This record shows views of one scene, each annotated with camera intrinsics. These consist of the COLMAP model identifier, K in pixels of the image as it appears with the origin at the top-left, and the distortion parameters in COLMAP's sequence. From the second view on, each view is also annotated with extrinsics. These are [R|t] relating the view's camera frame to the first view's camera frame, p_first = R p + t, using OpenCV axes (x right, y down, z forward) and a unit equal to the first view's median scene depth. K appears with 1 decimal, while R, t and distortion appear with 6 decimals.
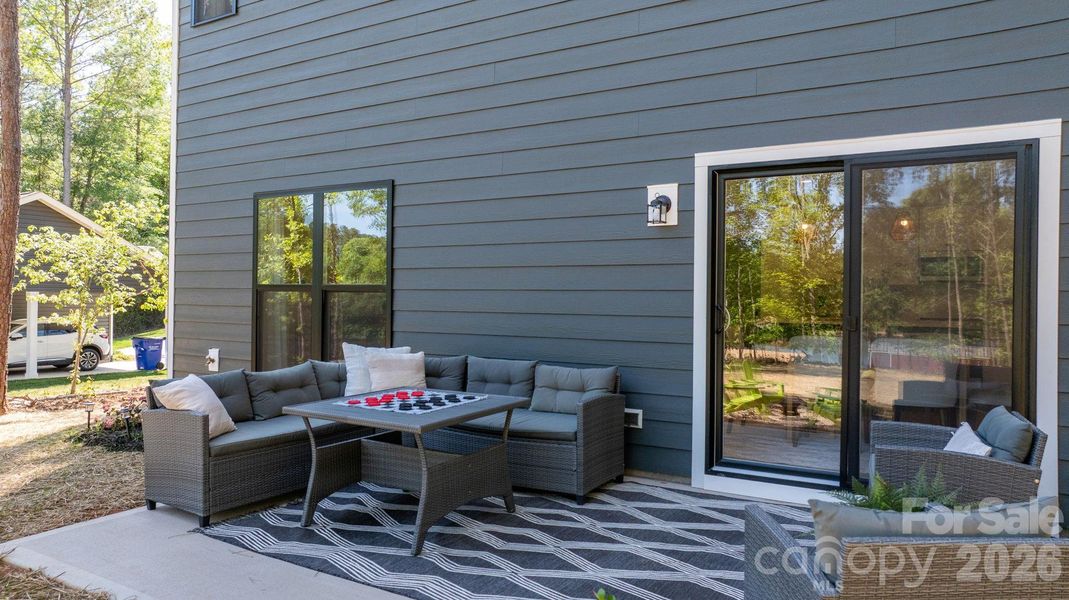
lens RADIAL K [[747.2, 0, 537.5], [0, 747.2, 299.3], [0, 0, 1]] dist [-0.024629, 0.000660]
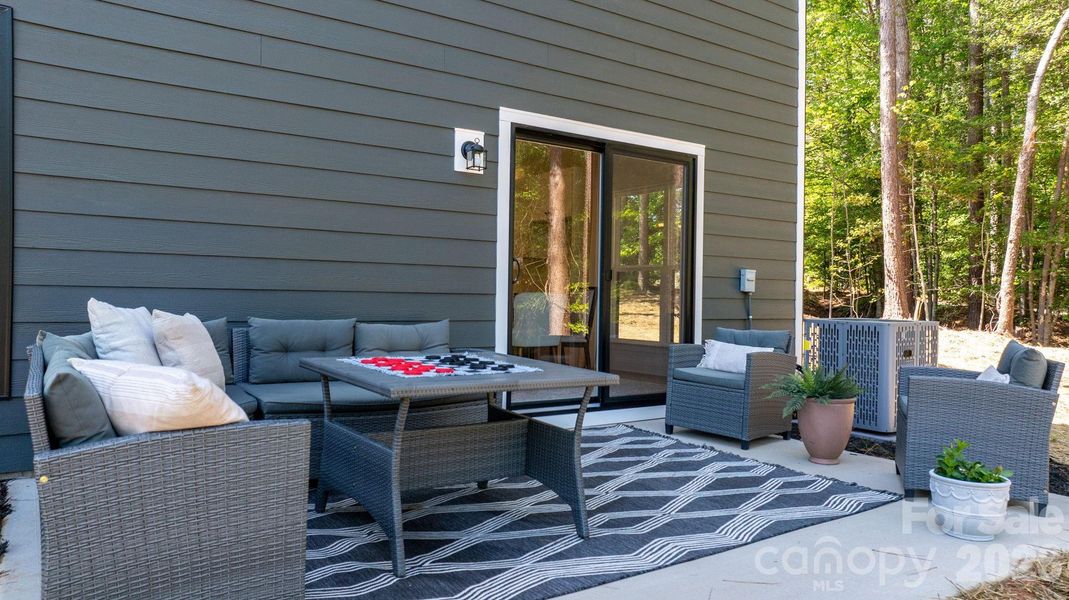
lens RADIAL K [[747.2, 0, 537.5], [0, 747.2, 299.3], [0, 0, 1]] dist [-0.024629, 0.000660]
pose [[0.396773, -0.006072, 0.917897, -0.802914], [-0.014388, 0.999814, 0.012833, 0.060527], [-0.917804, -0.018298, 0.396612, 0.623394]]
